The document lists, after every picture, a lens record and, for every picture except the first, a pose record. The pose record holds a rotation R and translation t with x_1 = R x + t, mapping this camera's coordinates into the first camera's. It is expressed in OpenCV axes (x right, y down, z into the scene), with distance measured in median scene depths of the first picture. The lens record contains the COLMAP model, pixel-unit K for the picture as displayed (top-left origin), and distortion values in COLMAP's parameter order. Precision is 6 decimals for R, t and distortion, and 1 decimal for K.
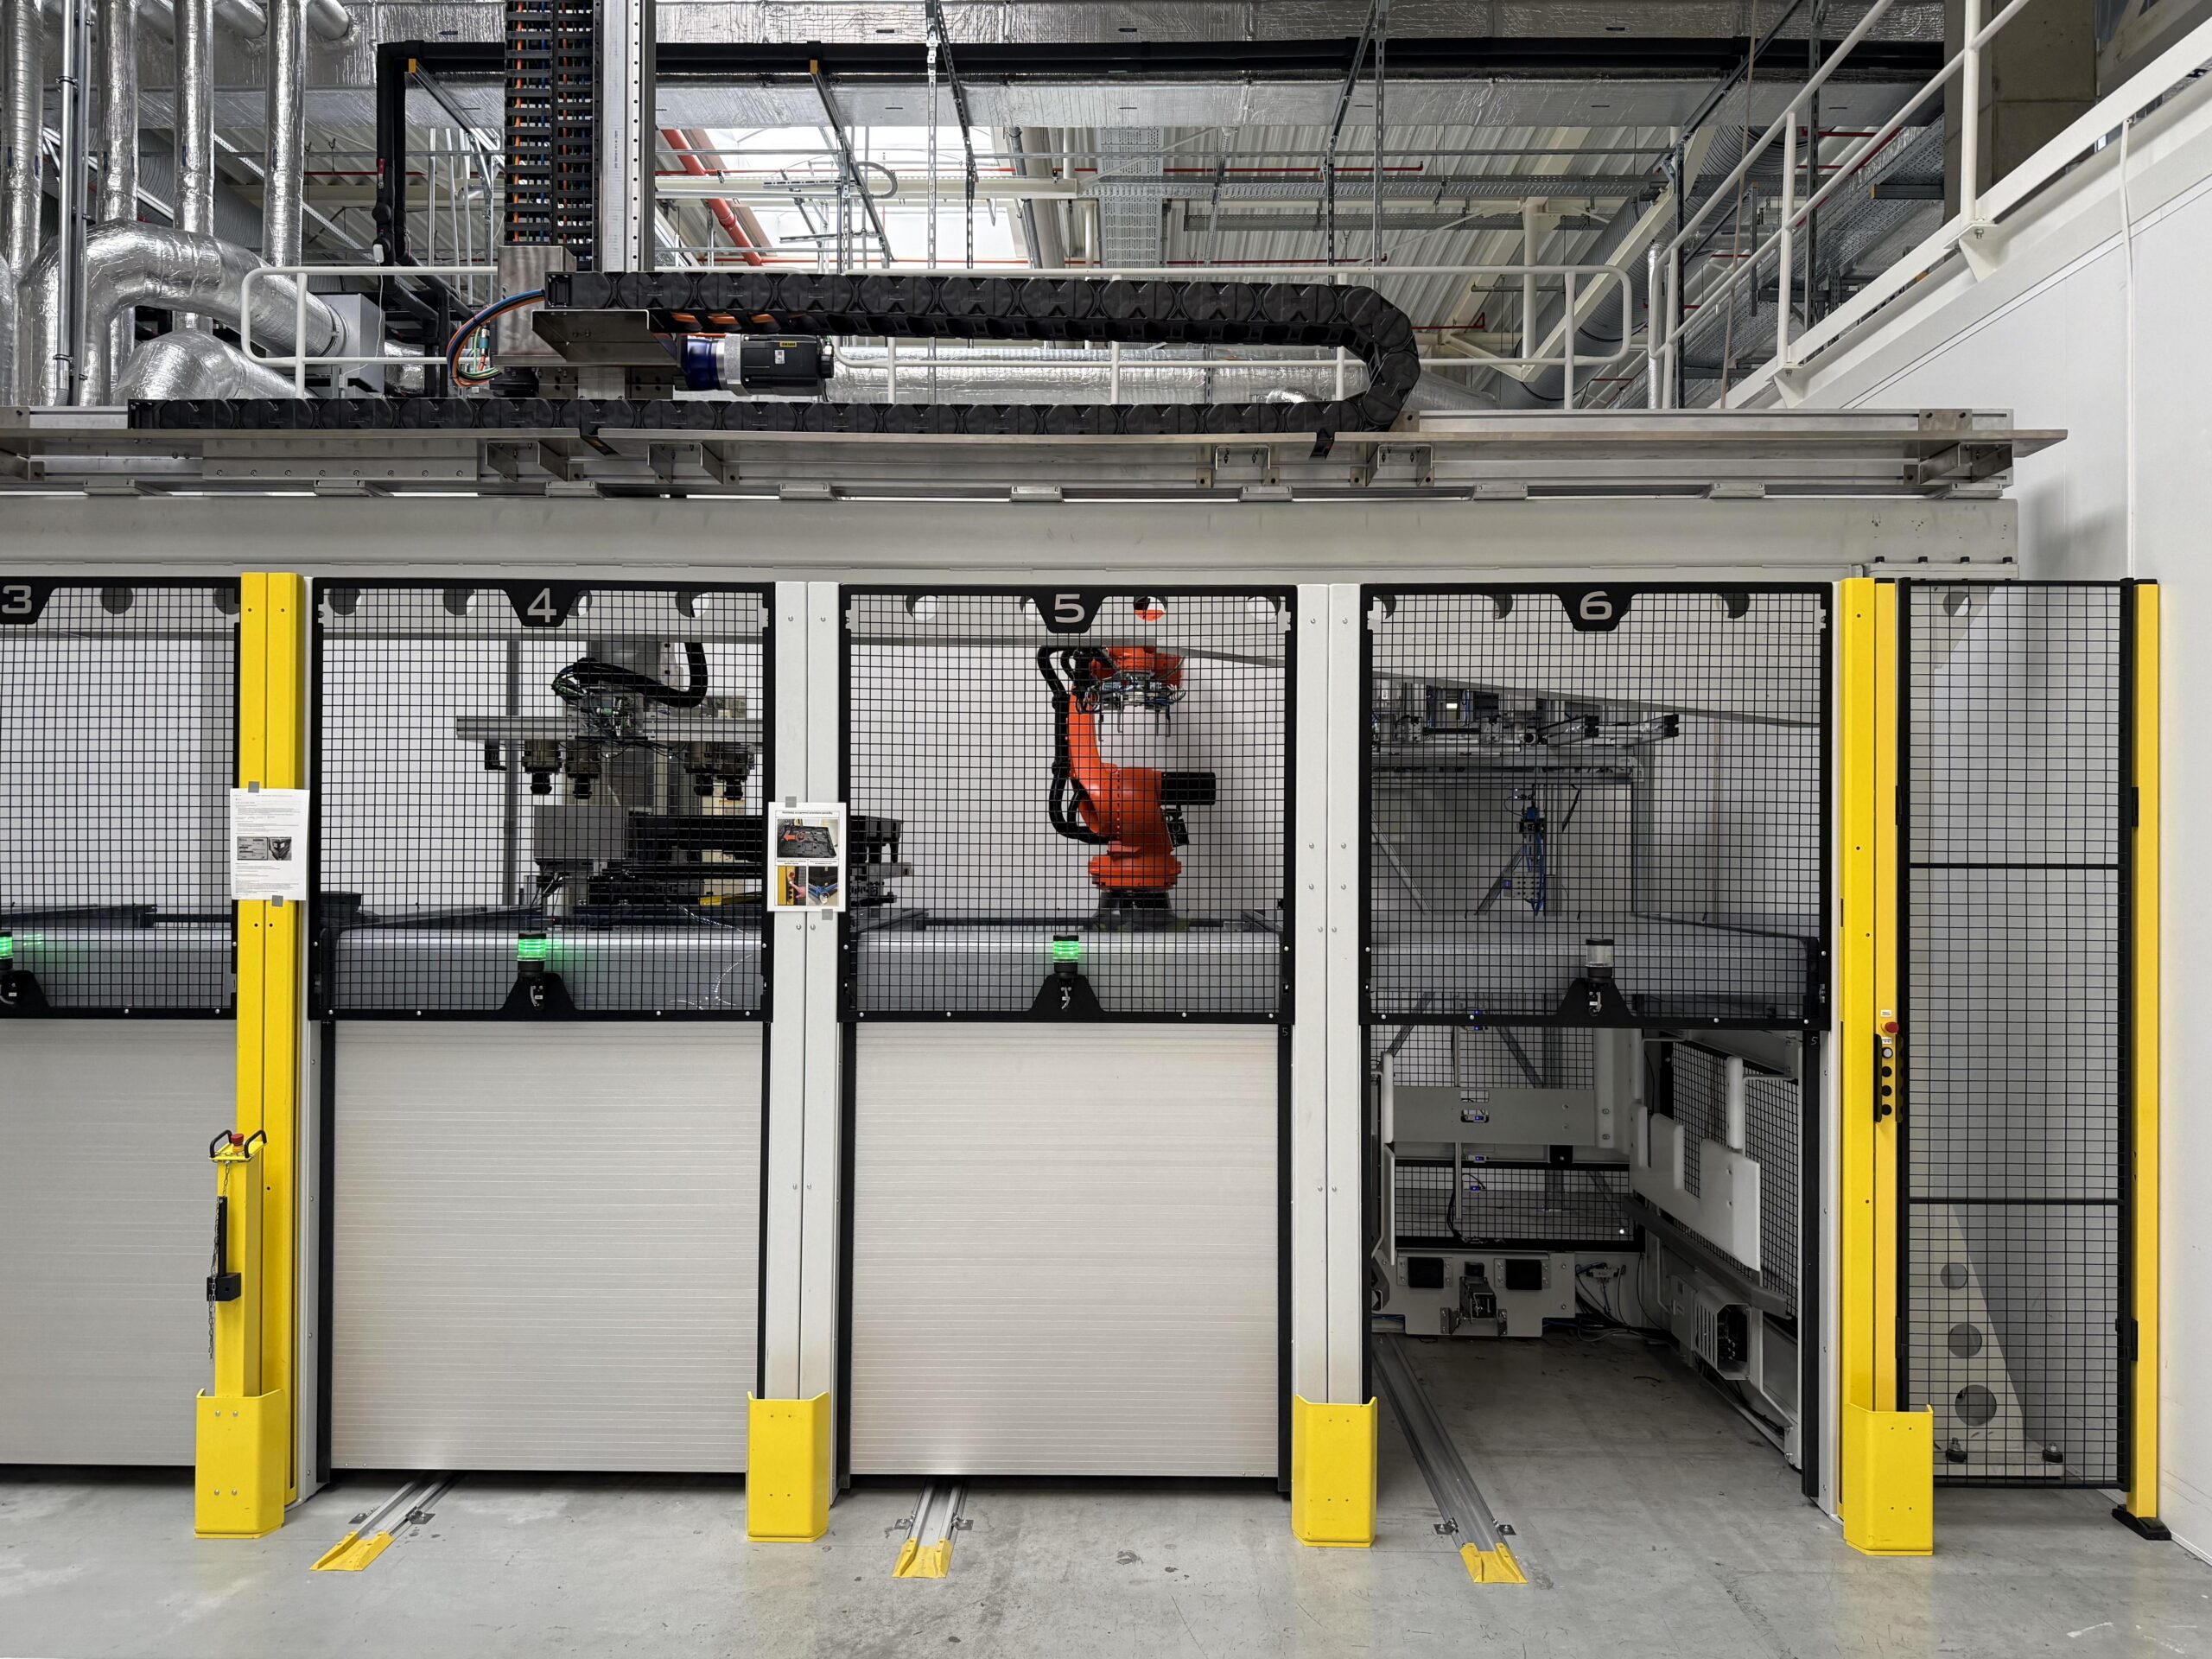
lens RADIAL K [[1456.5, 0, 1106.0], [0, 1456.5, 829.5], [0, 0, 1]] dist [0.075265, -0.060816]
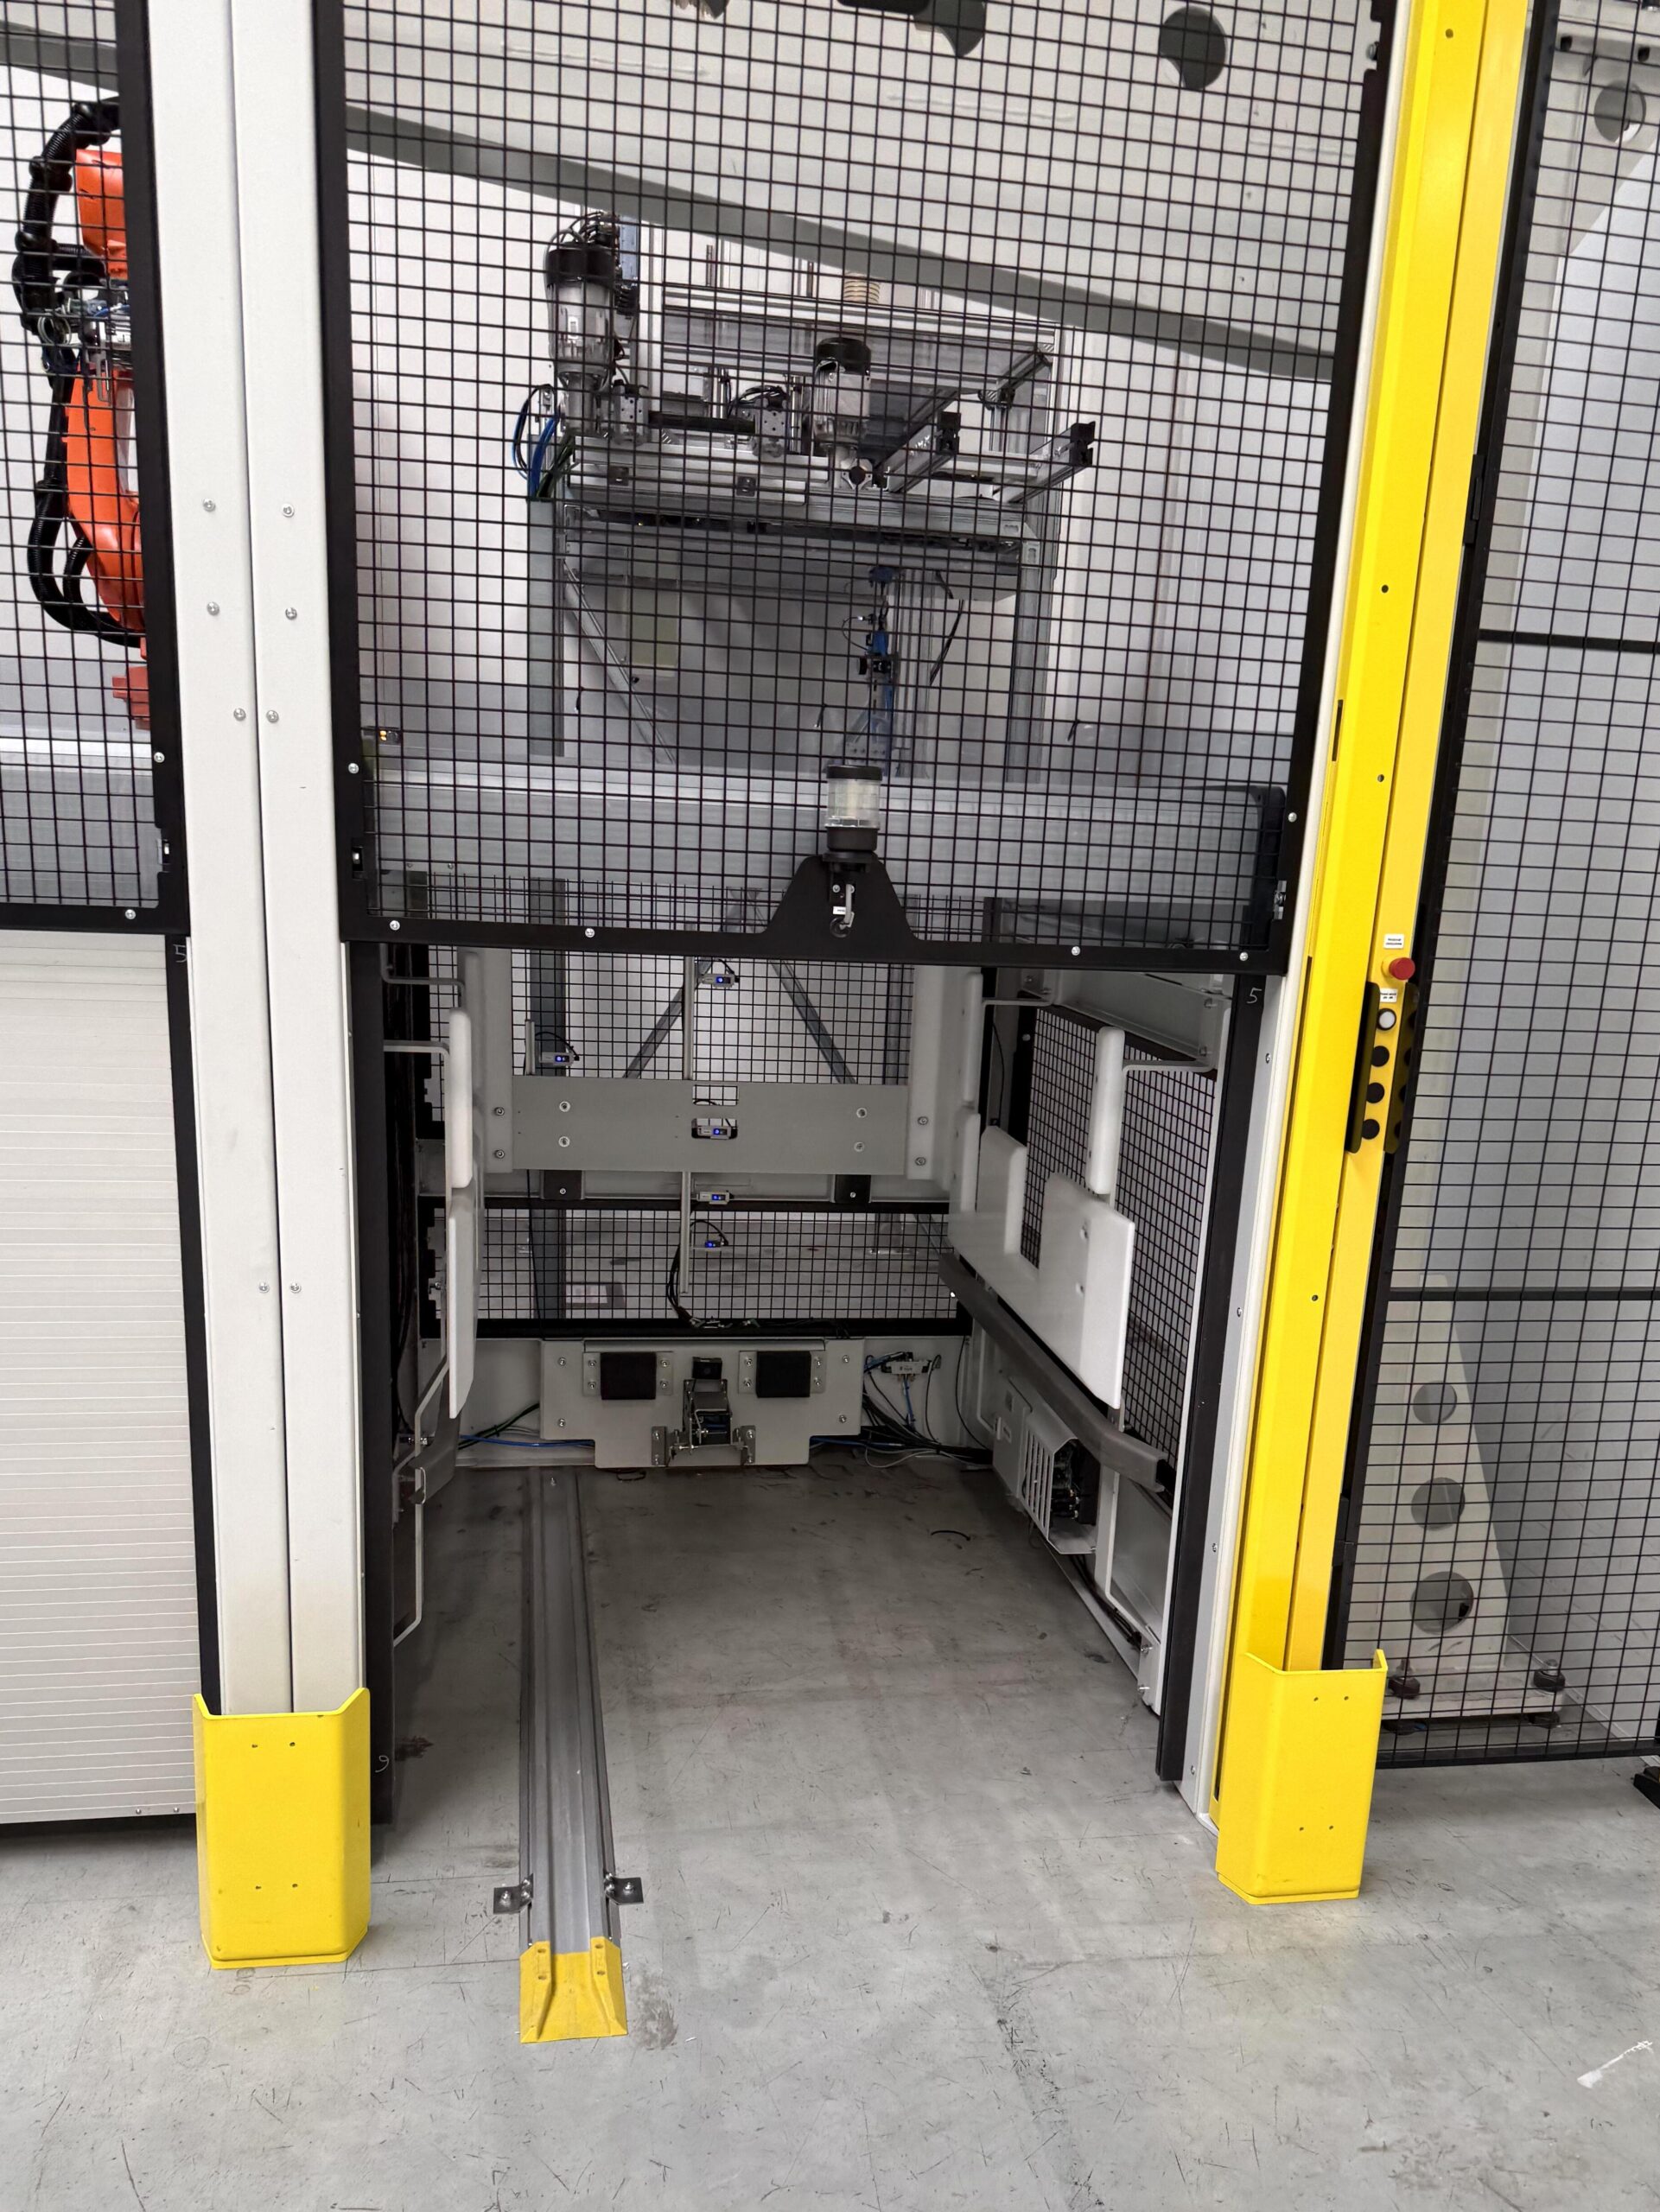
lens RADIAL K [[1555.0, 0, 830.0], [0, 1555.0, 1106.0], [0, 0, 1]] dist [0.116331, -0.148712]
pose [[0.982423, 0.013493, 0.186182, 0.226503], [-0.048476, 0.981608, 0.184653, 0.084366], [-0.180266, -0.190433, 0.965007, 0.479162]]
